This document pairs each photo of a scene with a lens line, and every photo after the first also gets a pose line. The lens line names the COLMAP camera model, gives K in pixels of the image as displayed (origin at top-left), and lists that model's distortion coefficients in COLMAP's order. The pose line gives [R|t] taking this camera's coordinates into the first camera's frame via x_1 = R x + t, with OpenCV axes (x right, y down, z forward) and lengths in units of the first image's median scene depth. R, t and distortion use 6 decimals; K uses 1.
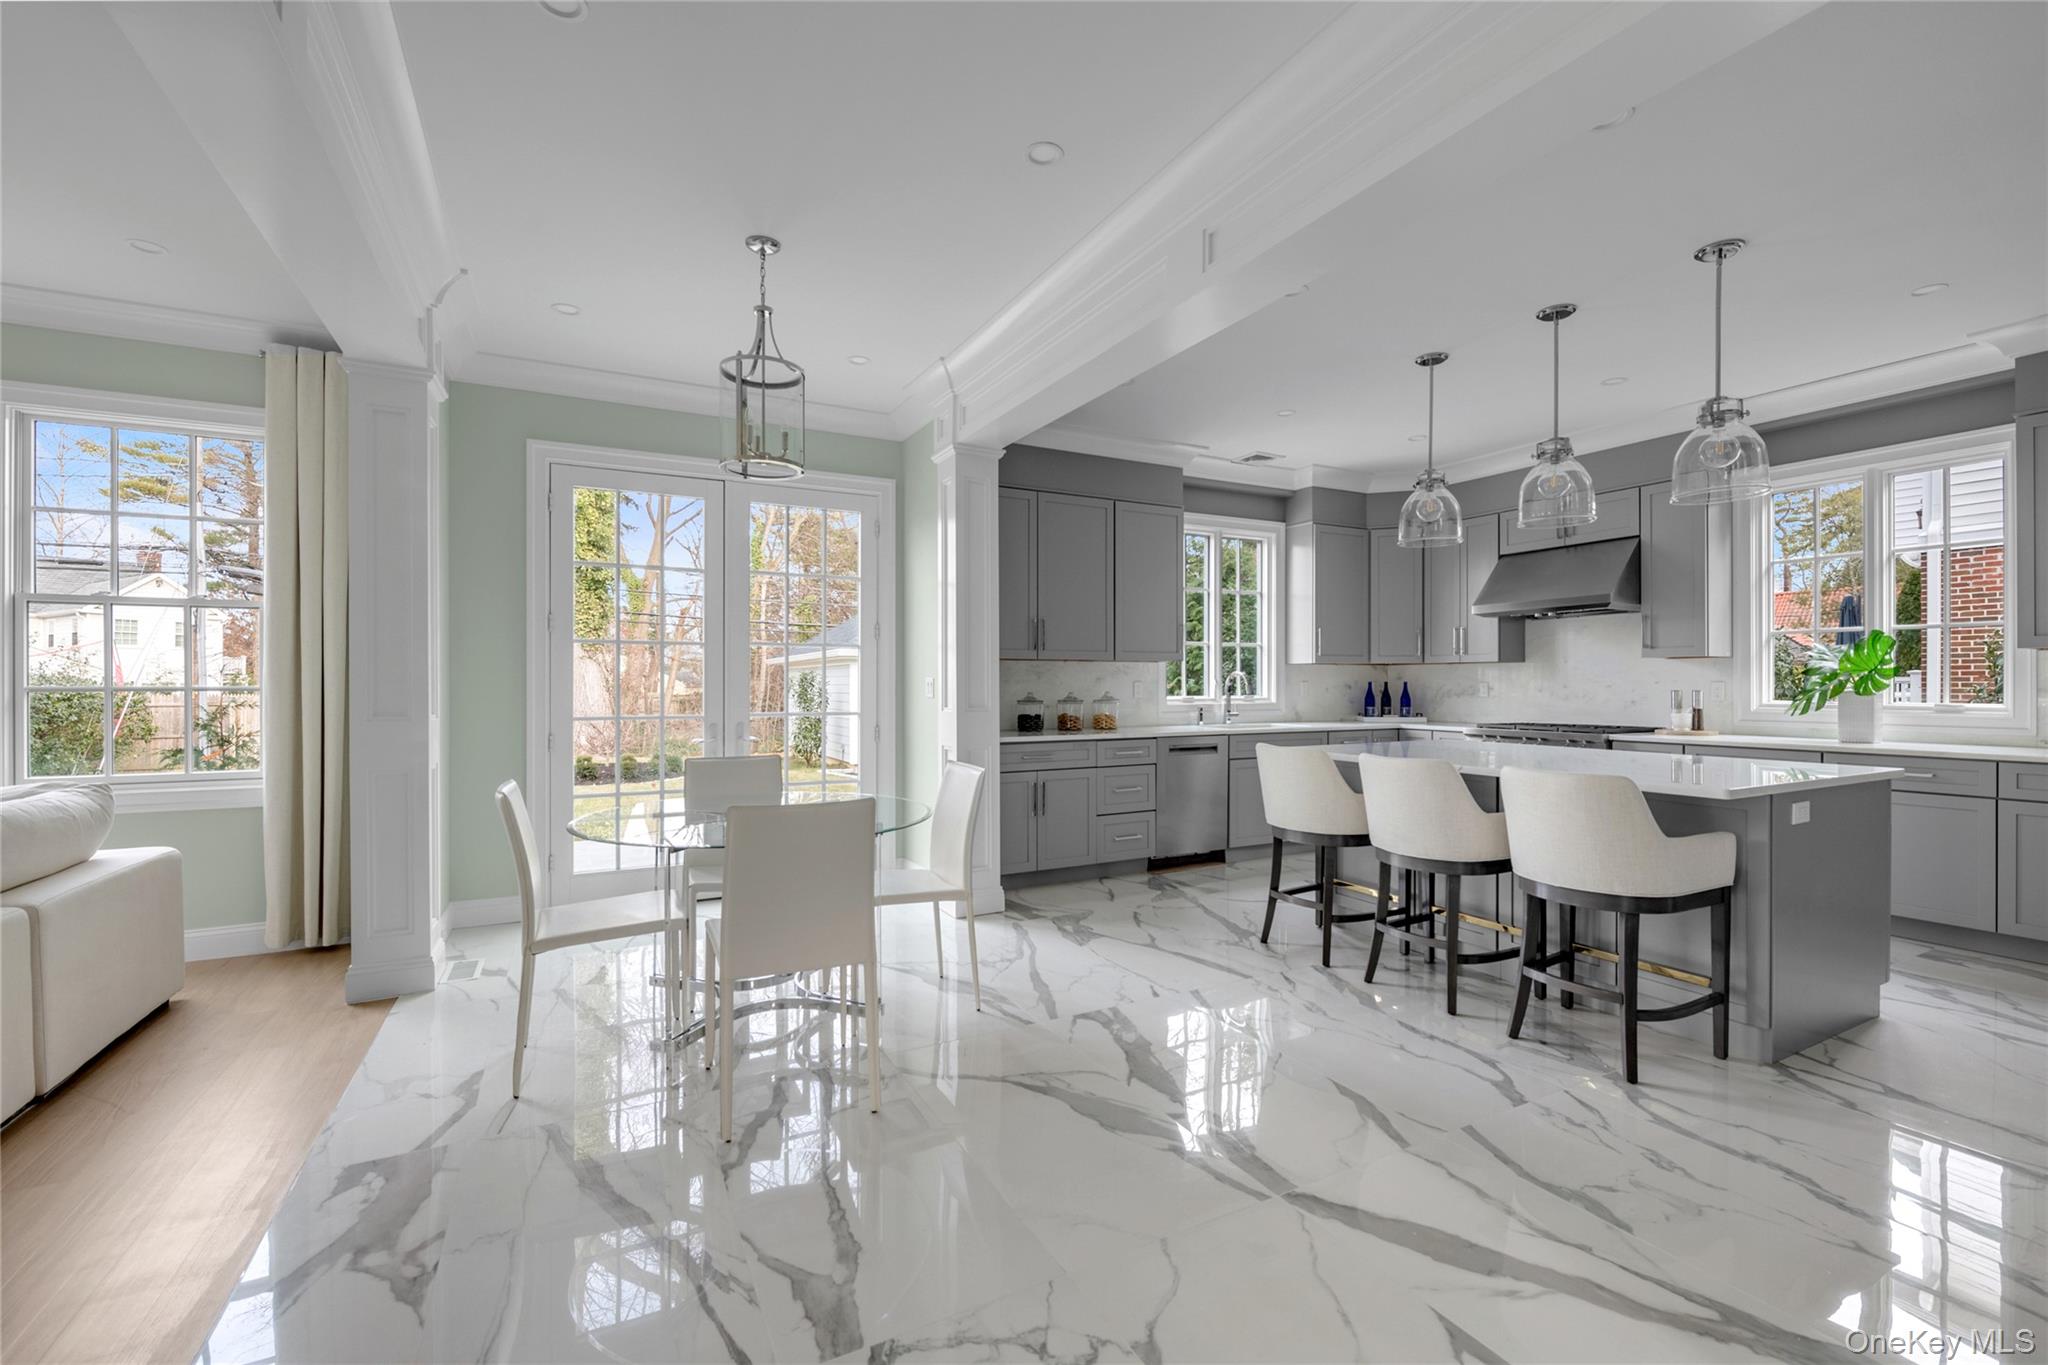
lens RADIAL K [[860.4, 0, 1024.0], [0, 860.4, 682.5], [0, 0, 1]] dist [0.004197, -0.005984]
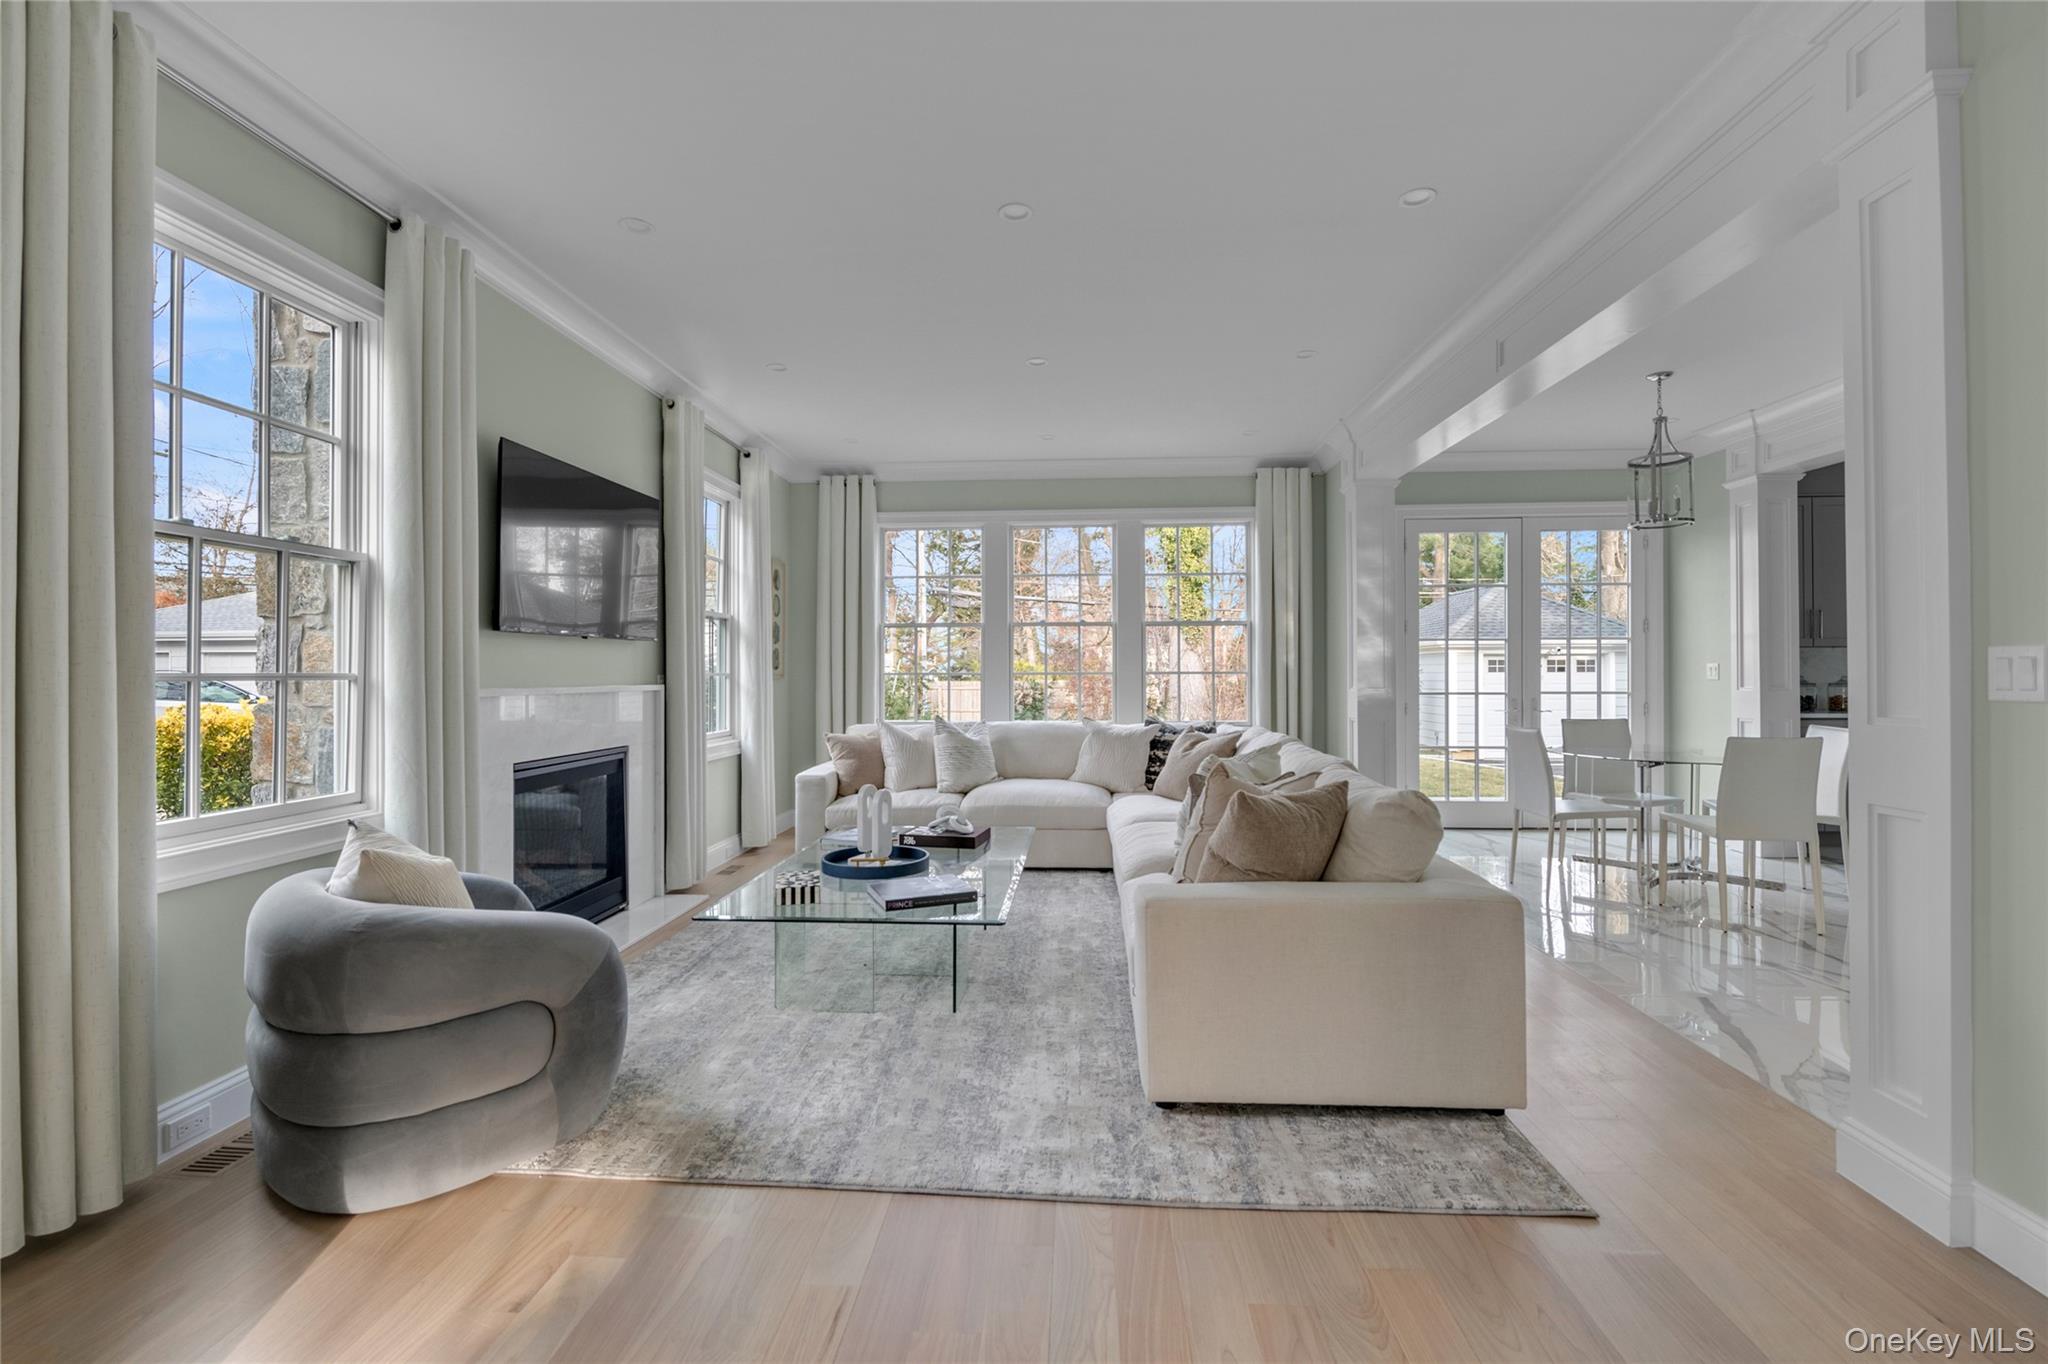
lens RADIAL K [[876.0, 0, 1022.3], [0, 876.0, 666.9], [0, 0, 1]] dist [-0.001821, -0.000221]
pose [[0.851163, -0.005544, -0.524872, -0.284885], [0.003854, 0.999983, -0.004313, 0.004076], [0.524887, 0.001649, 0.851170, -0.567188]]
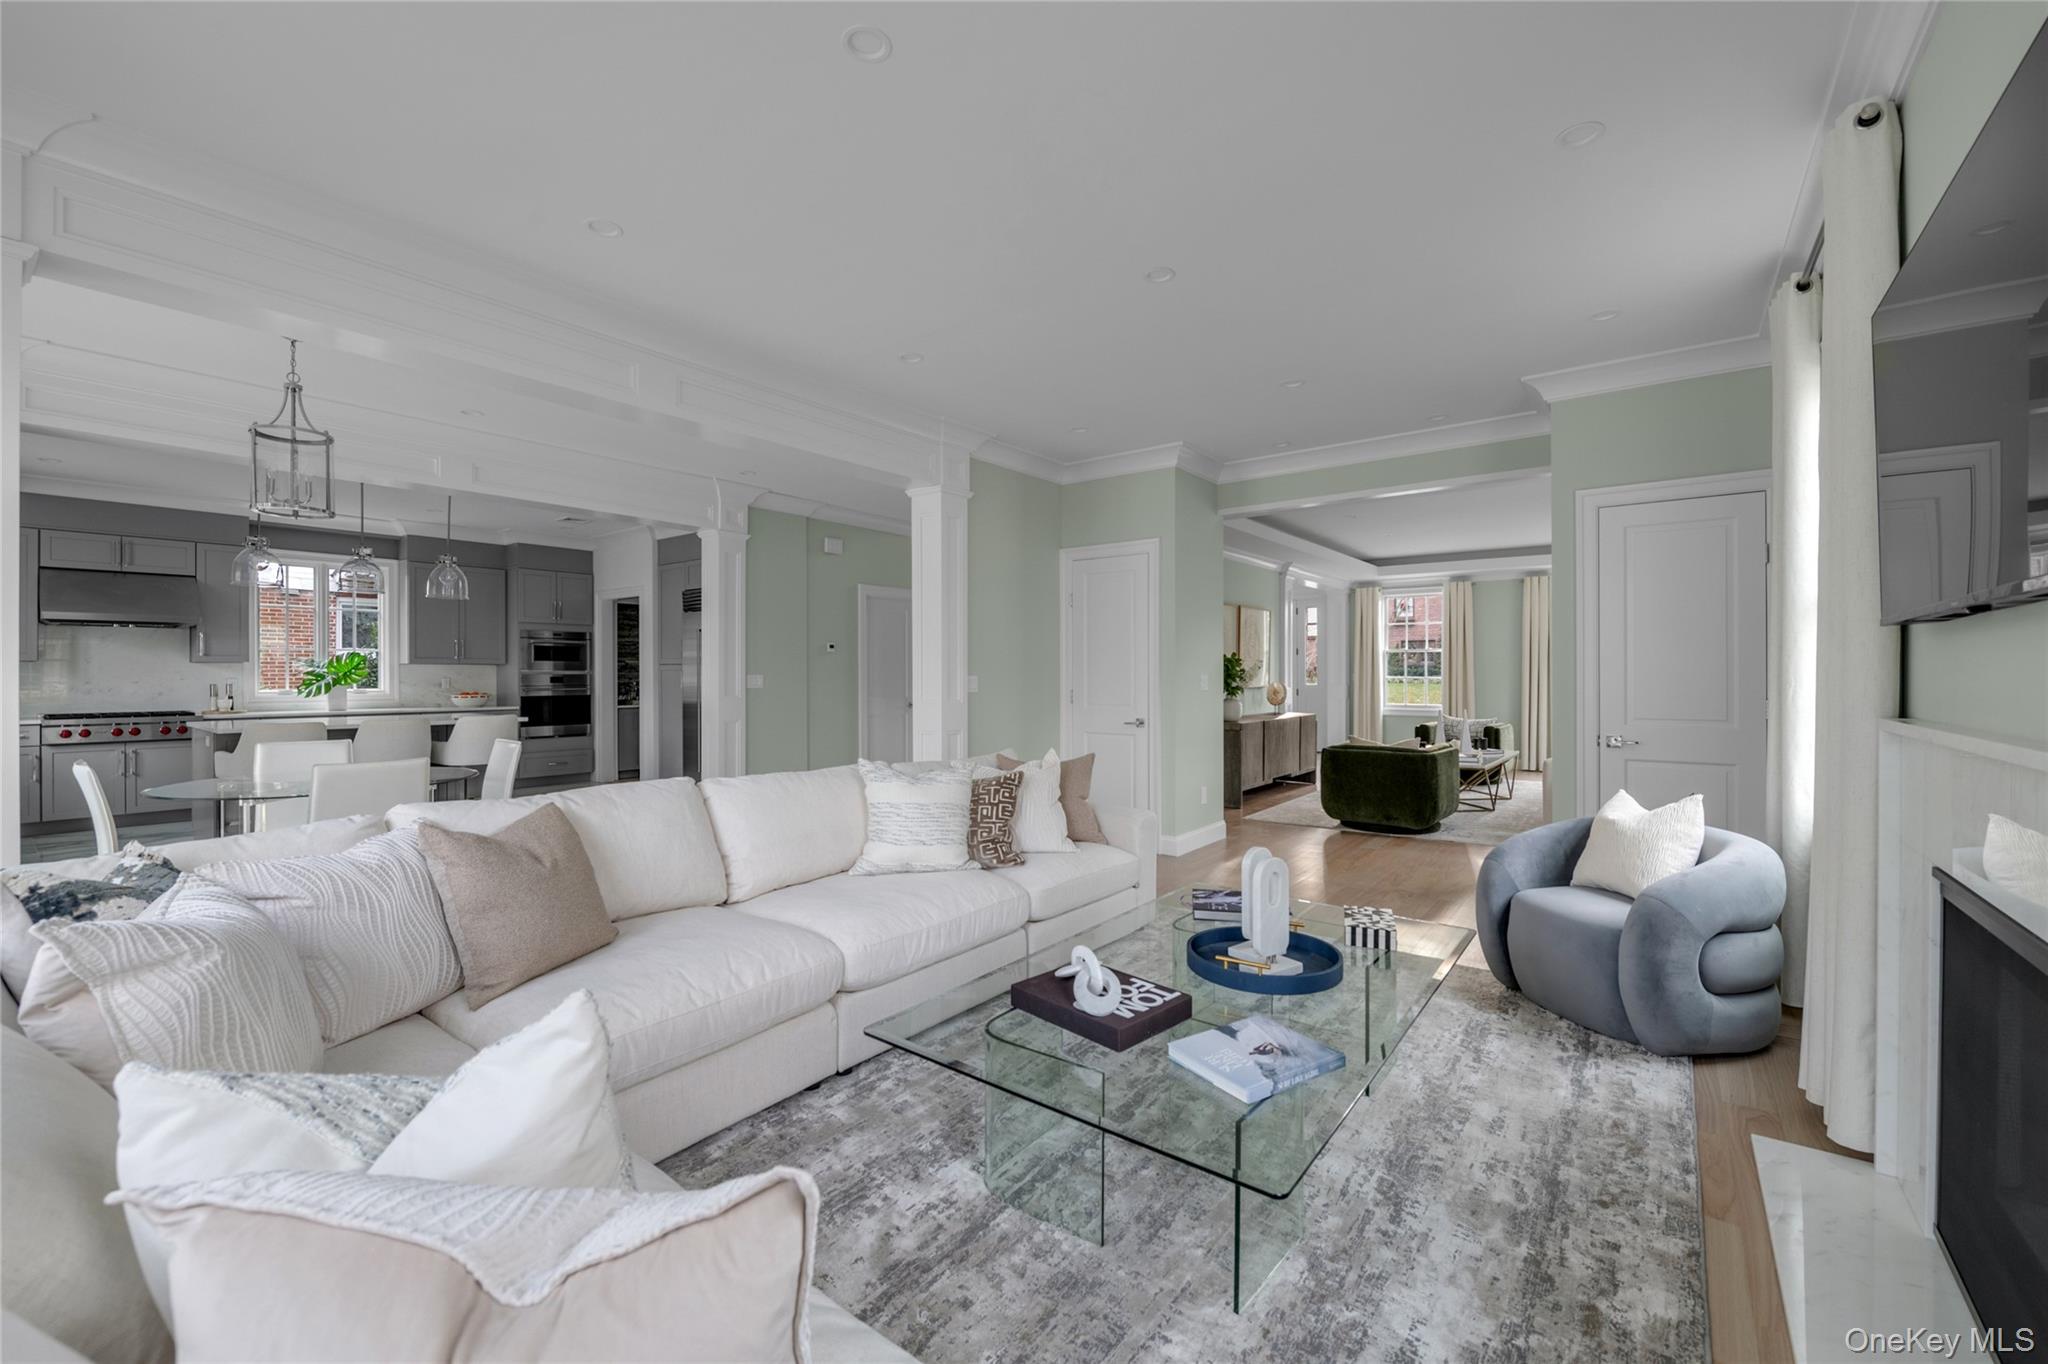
lens RADIAL K [[860.4, 0, 1024.0], [0, 860.4, 682.0], [0, 0, 1]] dist [0.004197, -0.005984]
pose [[-0.426169, -0.007682, 0.904611, -1.173449], [-0.000253, 0.999965, 0.008373, -0.007804], [-0.904643, 0.003339, -0.426156, 0.382738]]
